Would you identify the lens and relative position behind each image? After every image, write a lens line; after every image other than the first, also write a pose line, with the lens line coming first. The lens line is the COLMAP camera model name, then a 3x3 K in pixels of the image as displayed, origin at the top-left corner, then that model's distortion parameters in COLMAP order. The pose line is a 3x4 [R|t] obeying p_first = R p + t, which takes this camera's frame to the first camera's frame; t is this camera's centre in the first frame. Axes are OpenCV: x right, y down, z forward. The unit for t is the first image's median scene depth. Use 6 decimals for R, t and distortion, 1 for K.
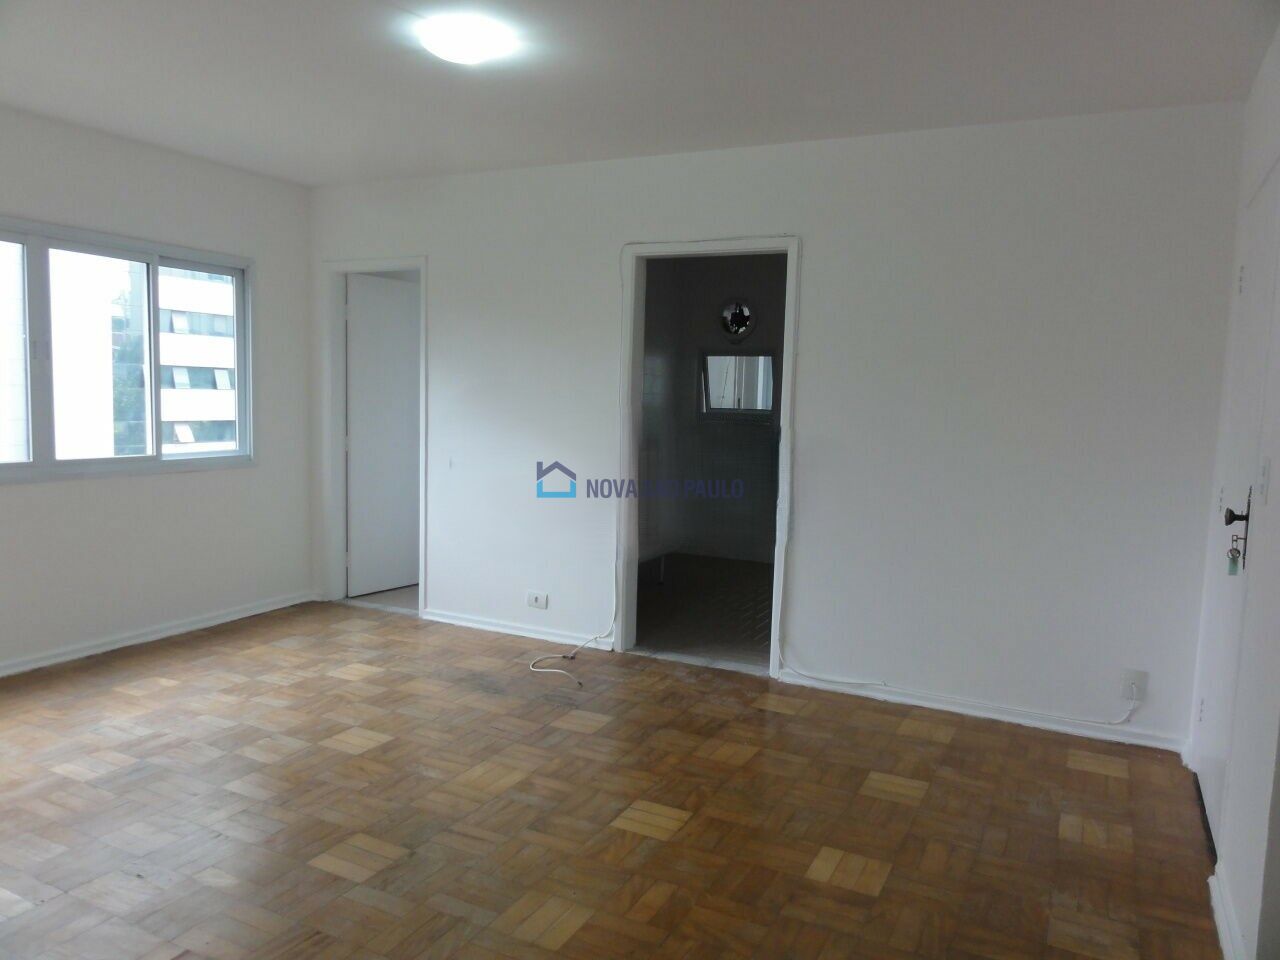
lens RADIAL K [[901.6, 0, 641.5], [0, 901.6, 481.6], [0, 0, 1]] dist [-0.009327, 0.005832]
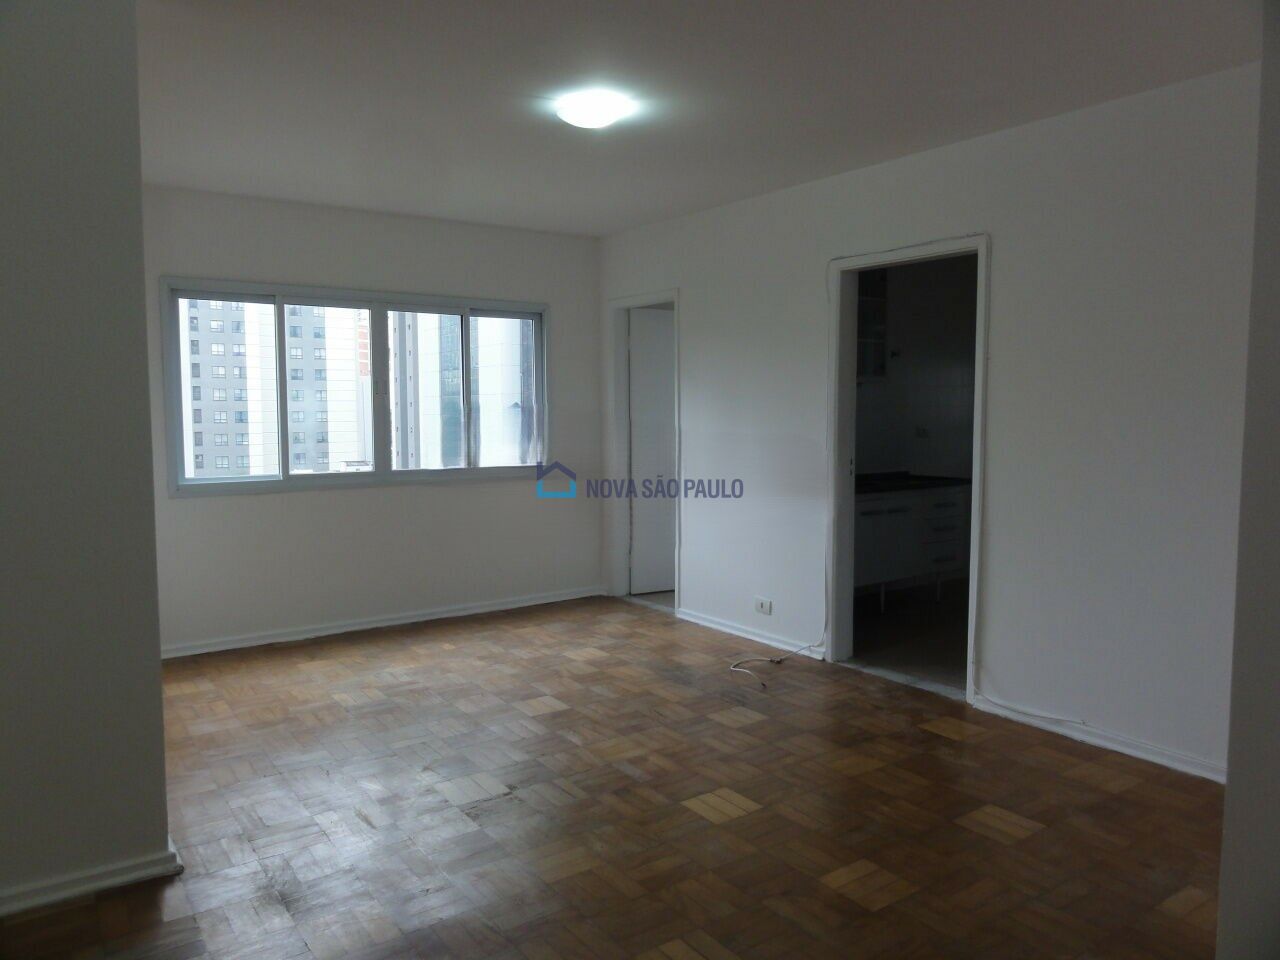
lens RADIAL K [[901.6, 0, 642.0], [0, 901.6, 481.3], [0, 0, 1]] dist [-0.009327, 0.005832]
pose [[0.885525, 0.006936, -0.464539, 0.289339], [-0.017622, 0.999670, -0.018665, 0.010230], [0.464257, 0.024714, 0.885356, 0.004669]]
